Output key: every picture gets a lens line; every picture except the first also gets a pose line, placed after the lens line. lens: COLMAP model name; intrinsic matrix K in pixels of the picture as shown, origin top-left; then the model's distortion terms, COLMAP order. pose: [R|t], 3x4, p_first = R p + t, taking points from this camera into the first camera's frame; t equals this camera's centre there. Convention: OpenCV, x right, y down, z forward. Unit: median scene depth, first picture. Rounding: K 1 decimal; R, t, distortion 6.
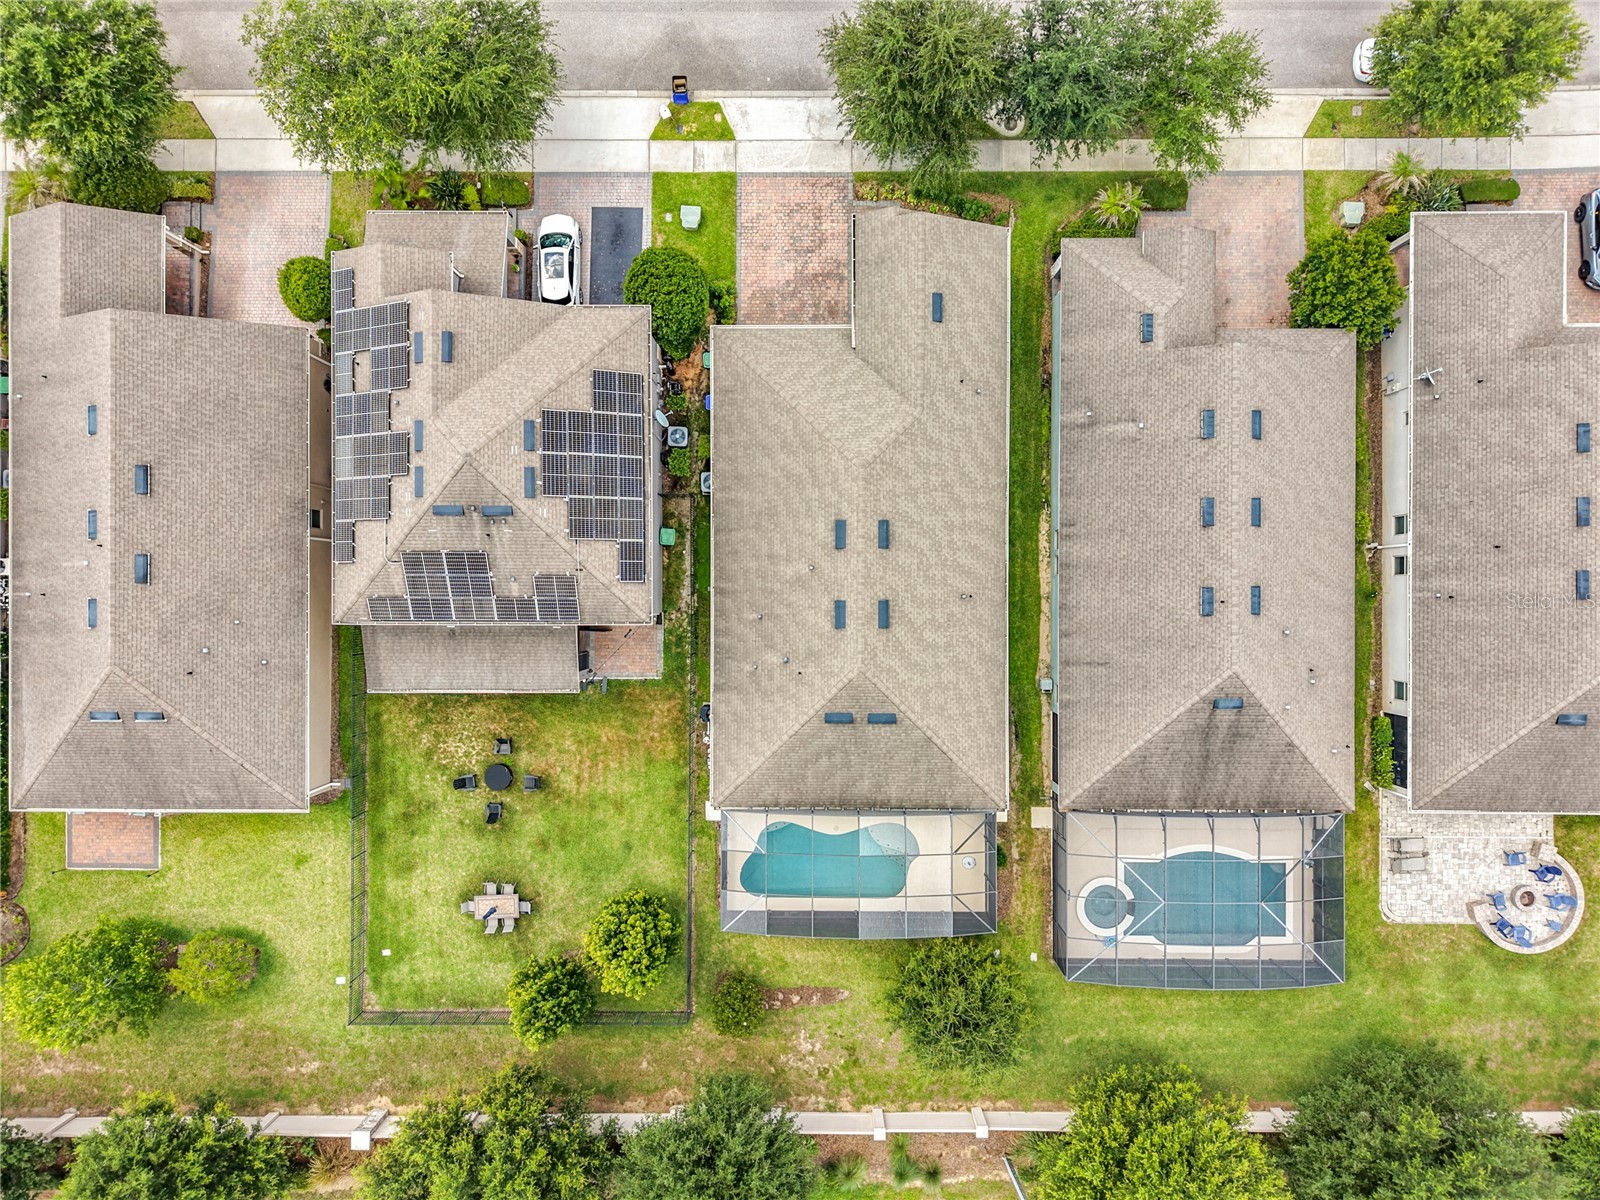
lens RADIAL K [[1127.6, 0, 792.6], [0, 1127.6, 600.2], [0, 0, 1]] dist [0.016035, -0.029004]
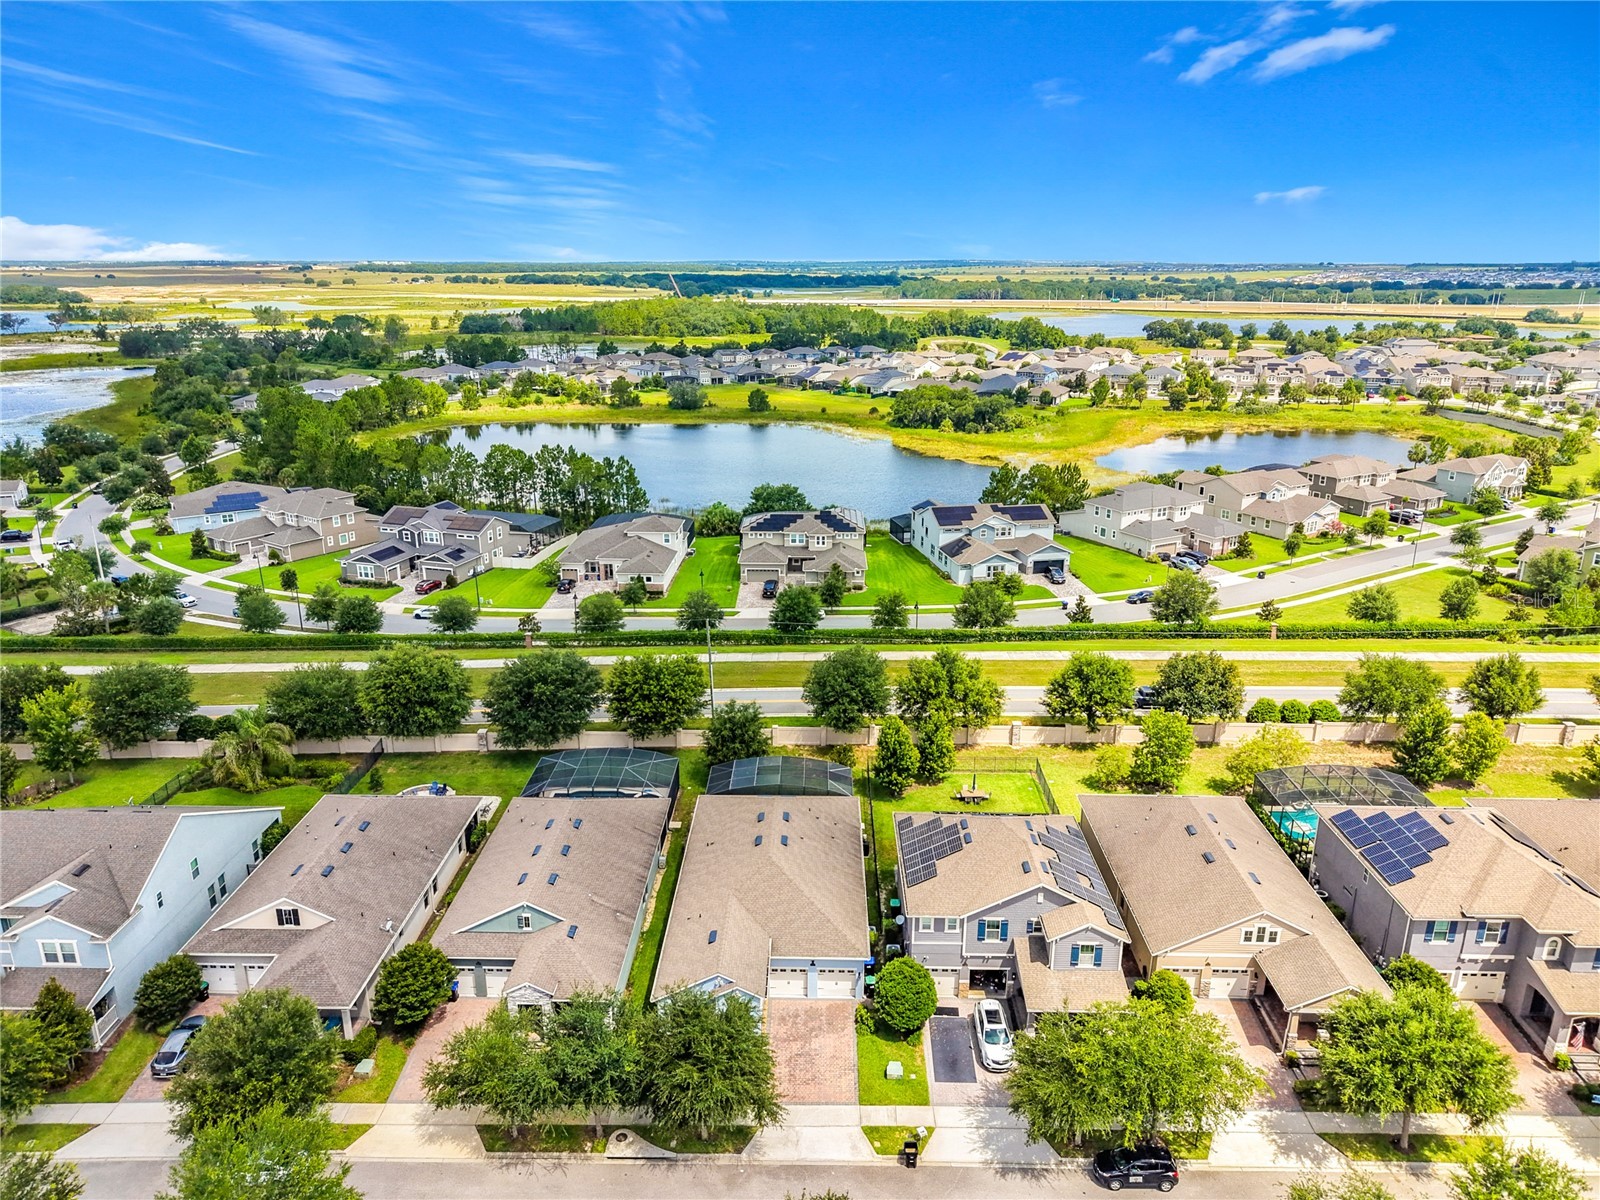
lens RADIAL K [[1127.6, 0, 801.4], [0, 1127.6, 599.9], [0, 0, 1]] dist [0.016035, -0.029004]
pose [[-0.999934, -0.002378, 0.011257, -0.000778], [0.011466, -0.286649, 0.957967, -1.368995], [0.000948, 0.958033, 0.286657, 0.147042]]
